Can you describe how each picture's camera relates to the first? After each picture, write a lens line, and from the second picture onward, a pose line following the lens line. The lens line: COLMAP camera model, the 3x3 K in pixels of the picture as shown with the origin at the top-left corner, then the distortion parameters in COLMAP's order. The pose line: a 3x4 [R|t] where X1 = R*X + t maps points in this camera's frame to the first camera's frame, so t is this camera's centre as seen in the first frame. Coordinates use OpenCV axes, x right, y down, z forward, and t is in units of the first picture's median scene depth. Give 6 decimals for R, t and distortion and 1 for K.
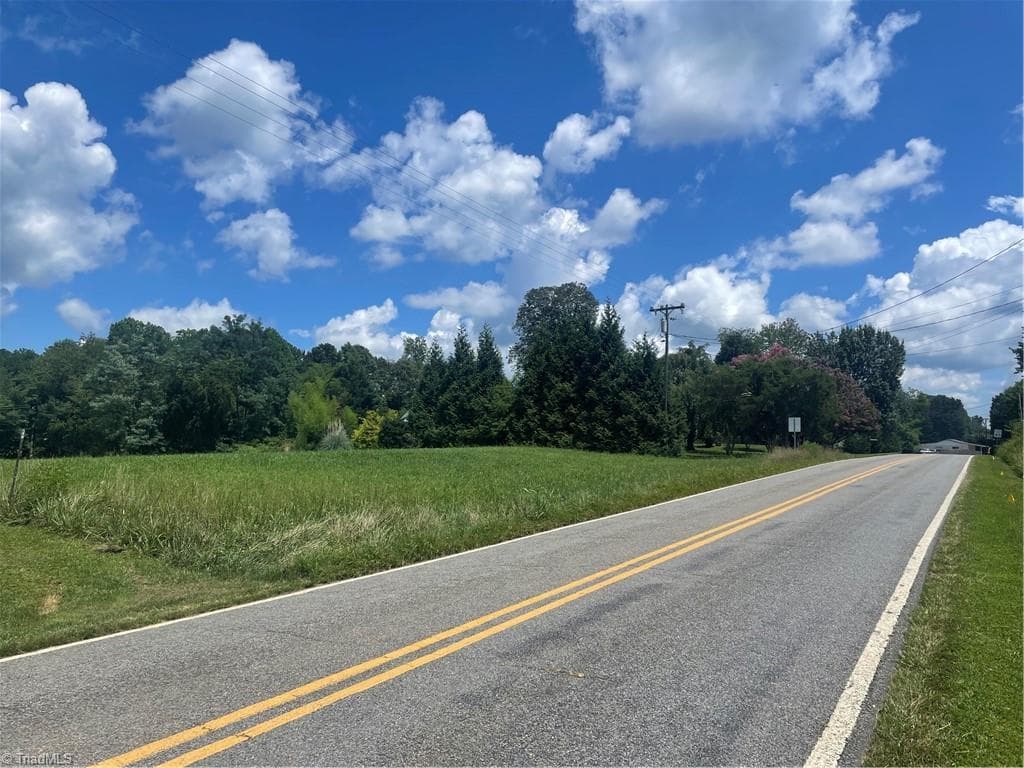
lens RADIAL K [[778.1, 0, 525.2], [0, 778.1, 390.5], [0, 0, 1]] dist [0.107385, -0.150875]
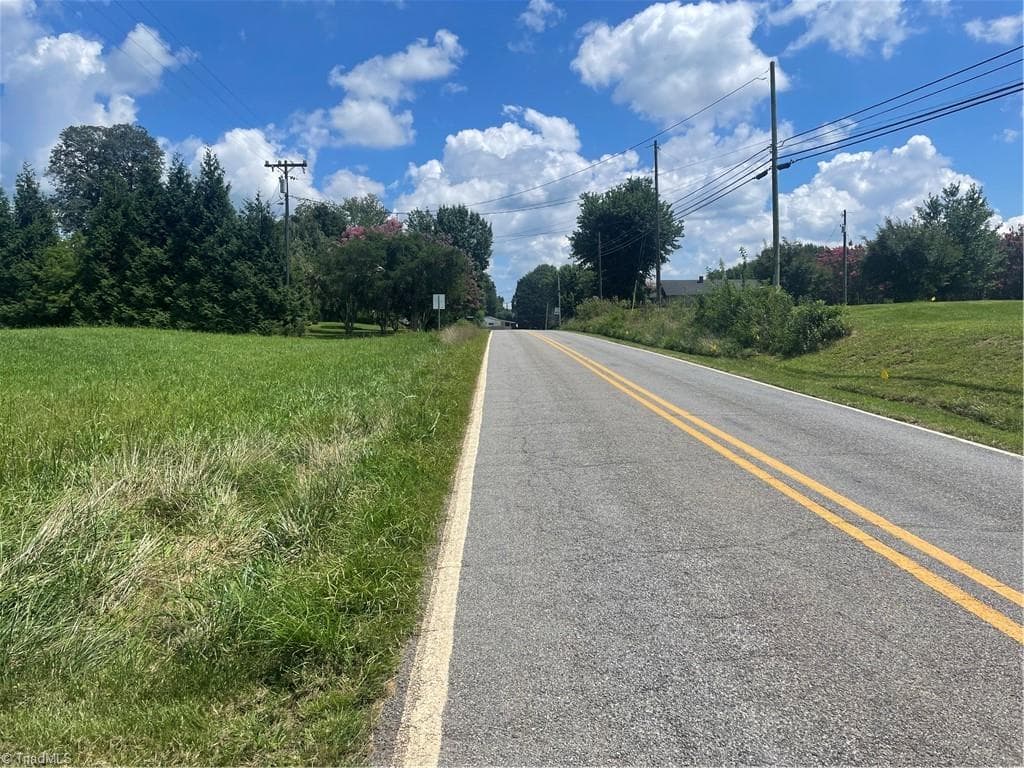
lens RADIAL K [[776.5, 0, 512.0], [0, 776.5, 384.0], [0, 0, 1]] dist [0.078719, -0.112173]
pose [[0.850460, -0.047980, 0.523848, -0.065543], [-0.029626, 0.989882, 0.138763, 0.006056], [-0.525206, -0.133532, 0.840433, 0.102411]]
